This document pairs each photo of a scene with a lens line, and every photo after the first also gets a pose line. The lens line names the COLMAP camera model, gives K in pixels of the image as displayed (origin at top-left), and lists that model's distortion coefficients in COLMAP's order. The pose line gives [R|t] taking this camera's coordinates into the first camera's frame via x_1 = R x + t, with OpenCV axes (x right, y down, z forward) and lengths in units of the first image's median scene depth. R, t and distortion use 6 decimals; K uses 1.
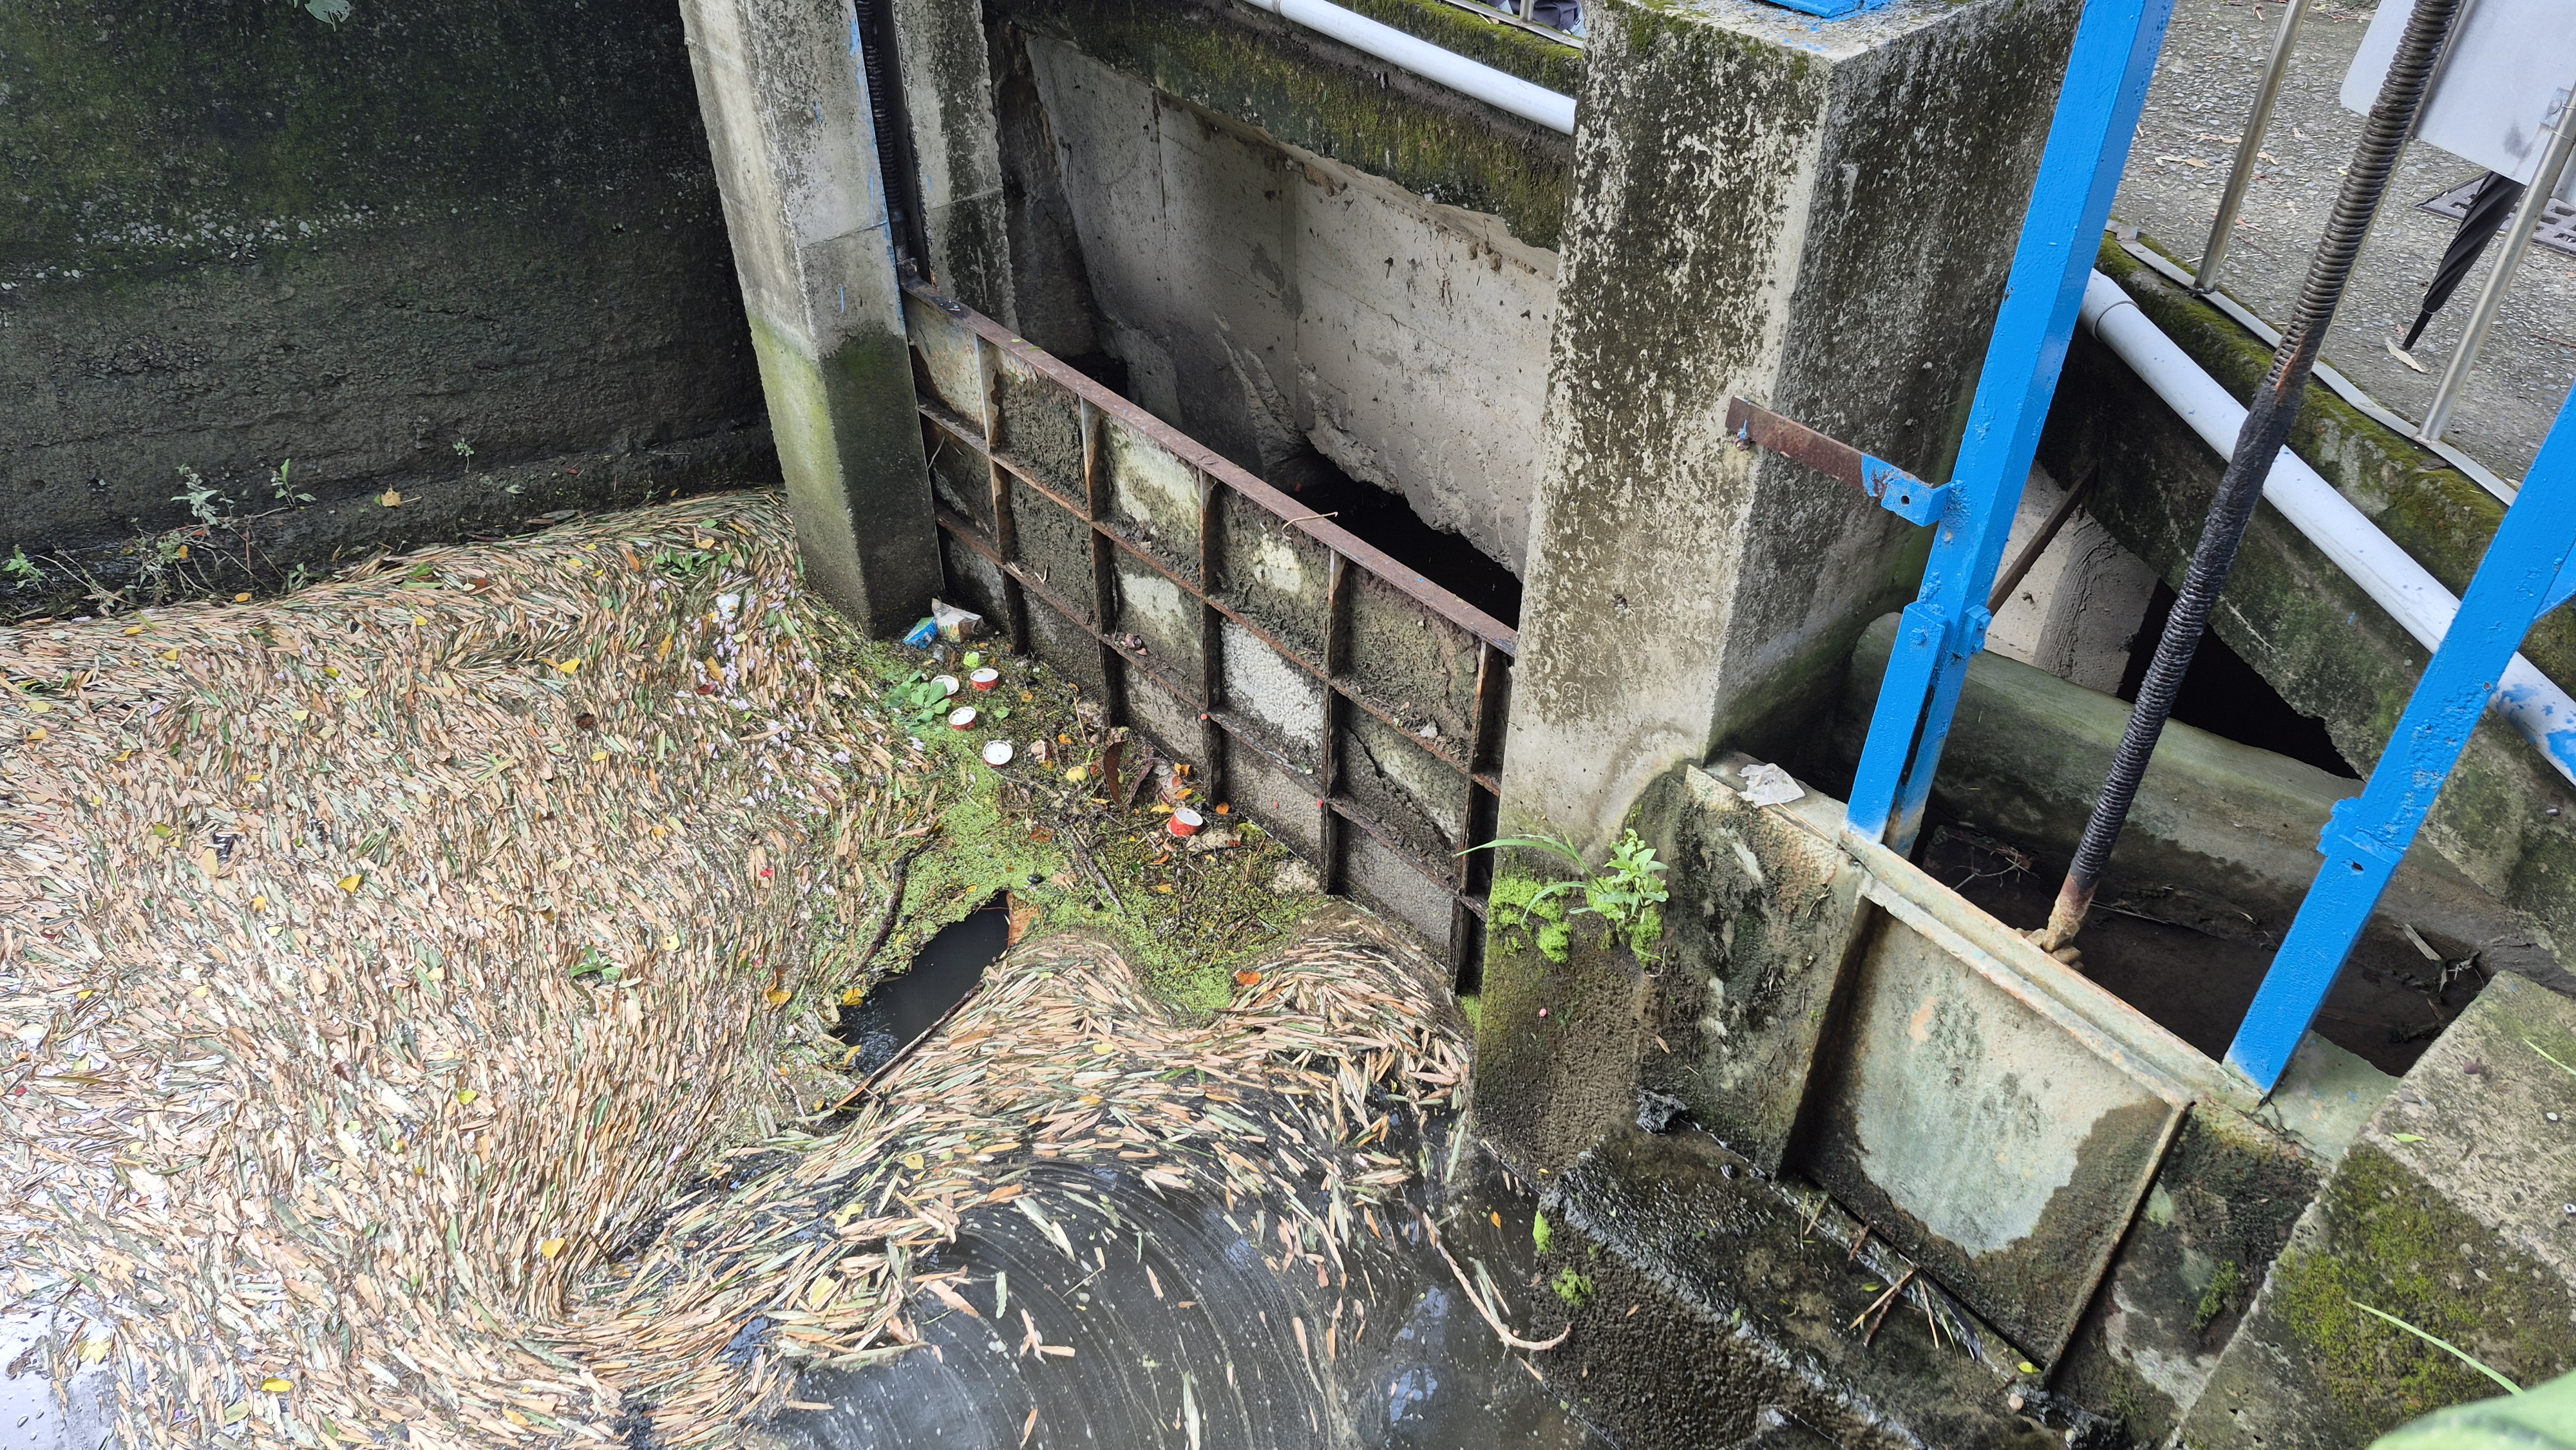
lens RADIAL K [[1880.4, 0, 1288.0], [0, 1880.4, 725.0], [0, 0, 1]] dist [0.105690, -0.187729]
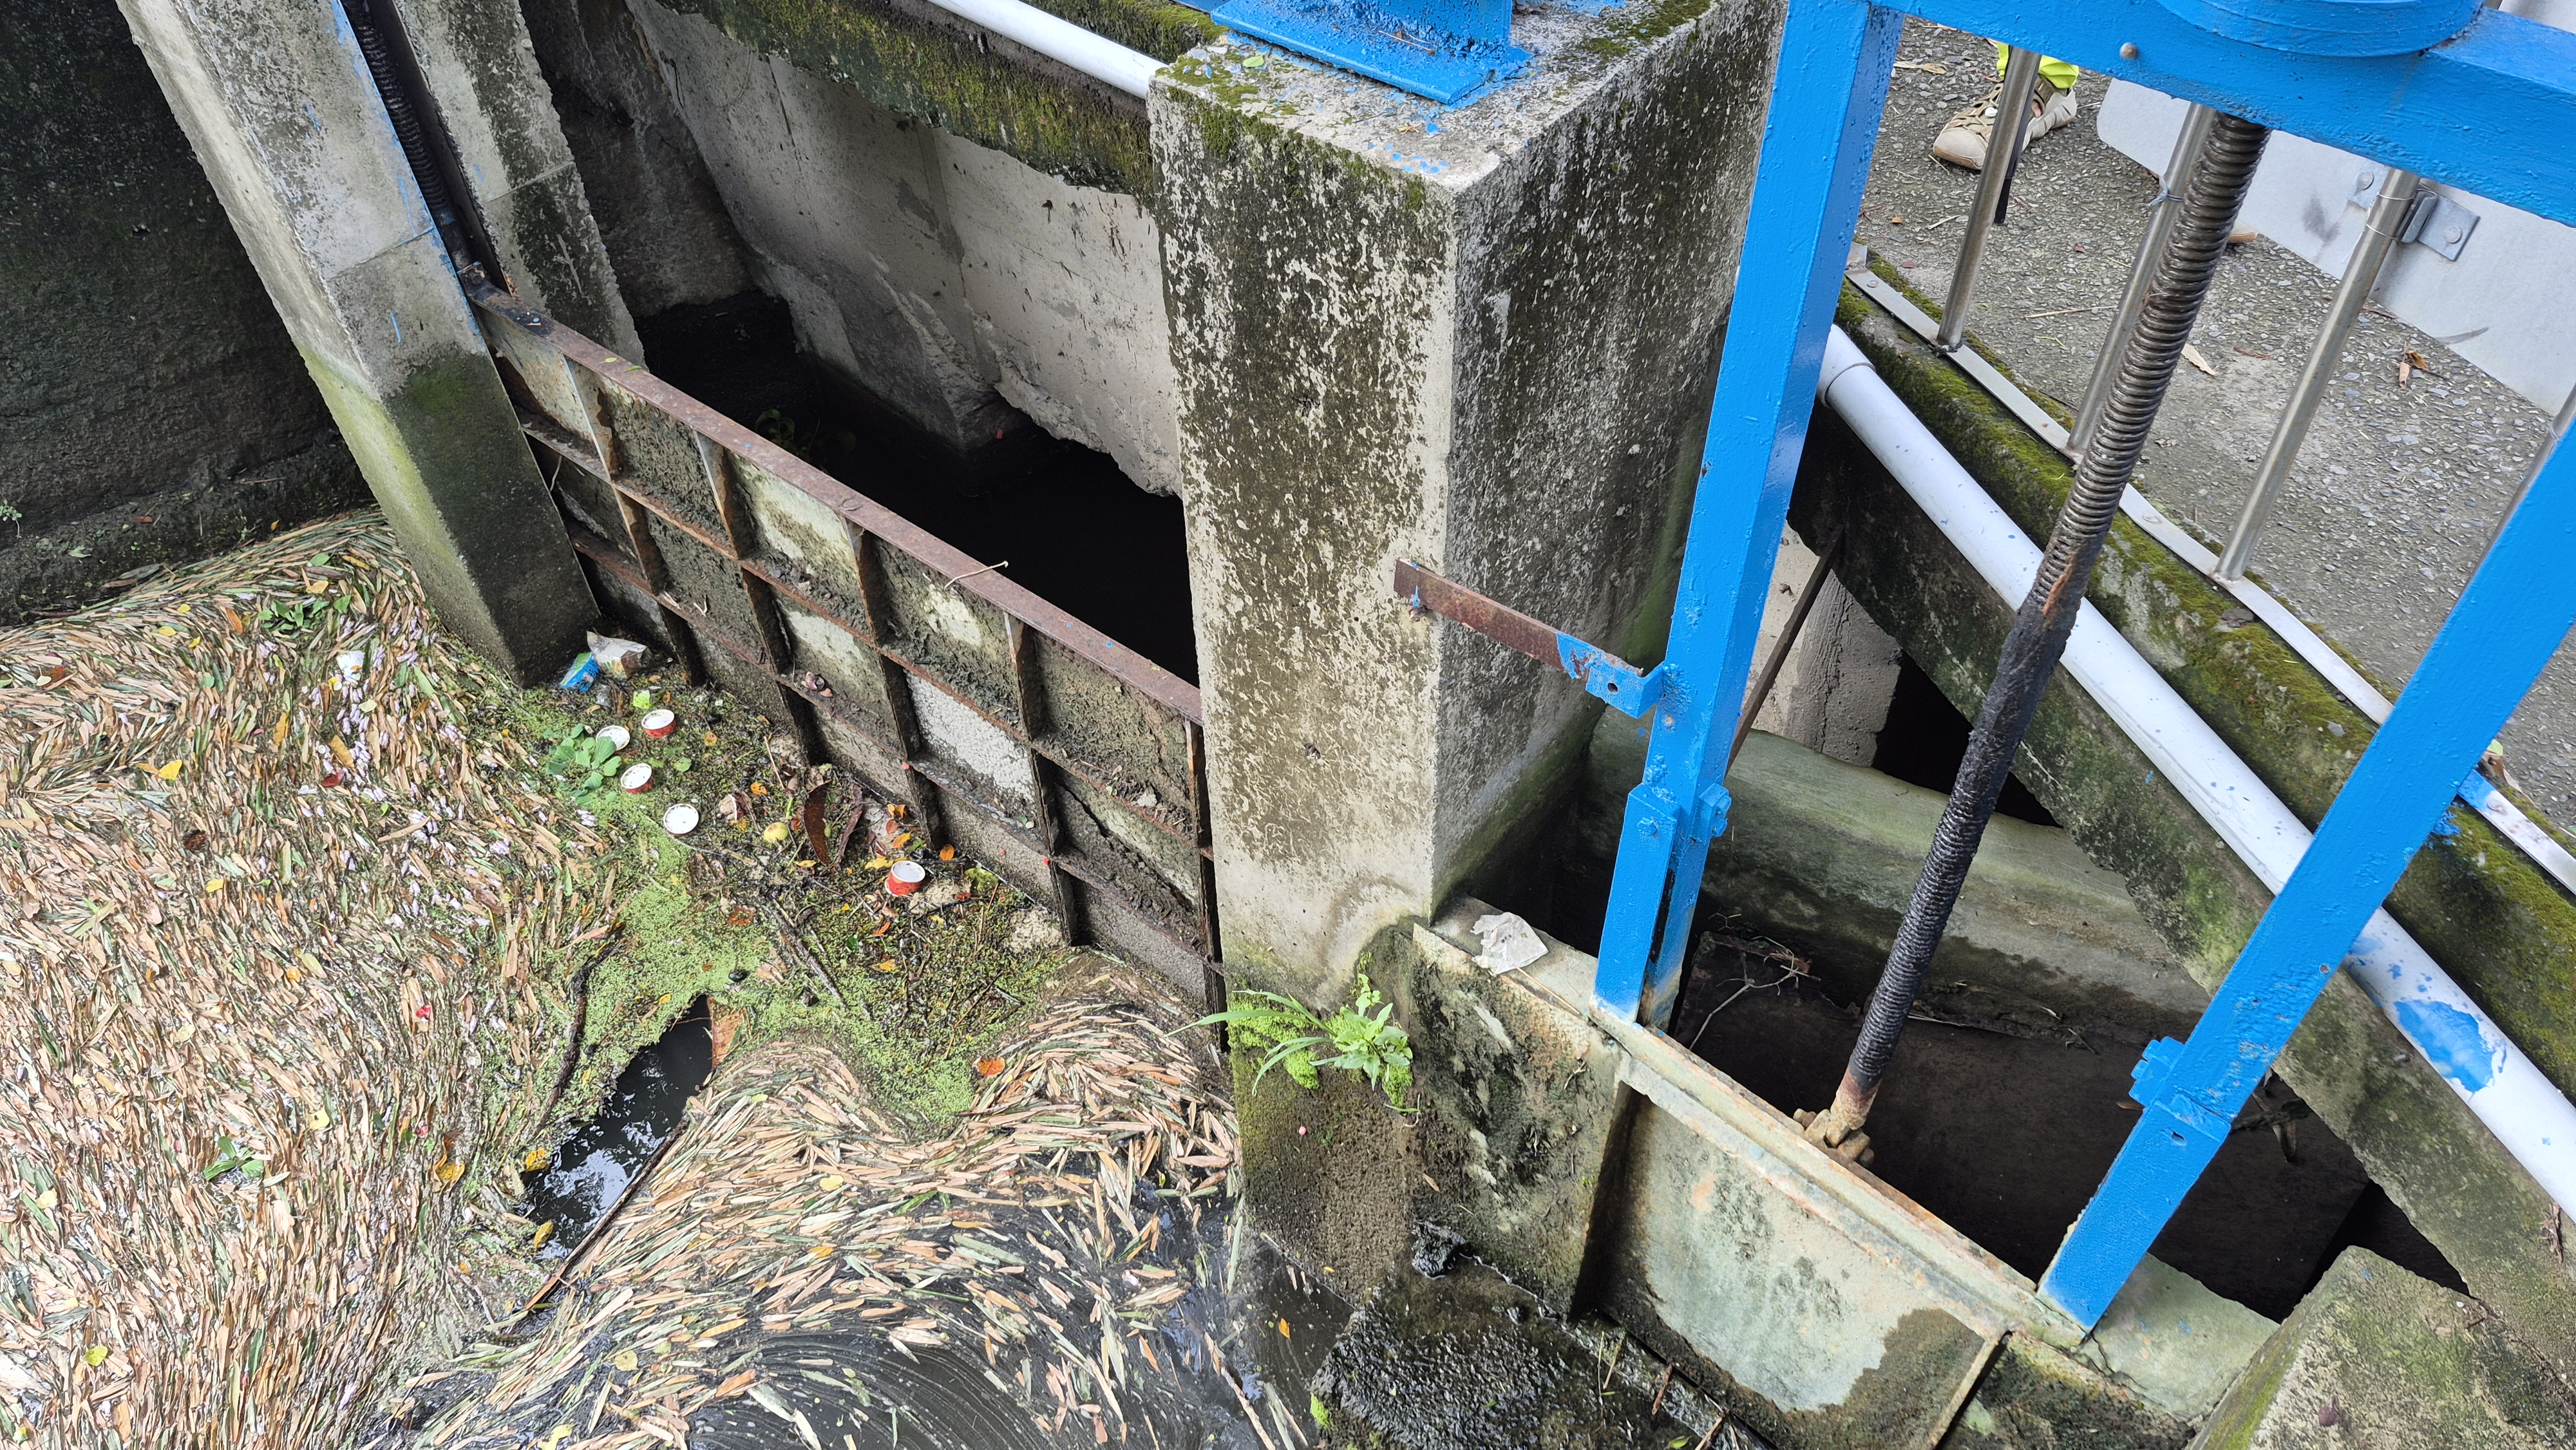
lens RADIAL K [[1880.4, 0, 1288.0], [0, 1880.4, 725.0], [0, 0, 1]] dist [0.105690, -0.187729]
pose [[0.988024, -0.132810, 0.078545, 0.073141], [0.121185, 0.983023, 0.137768, -0.138517], [-0.095508, -0.126599, 0.987345, 0.128373]]
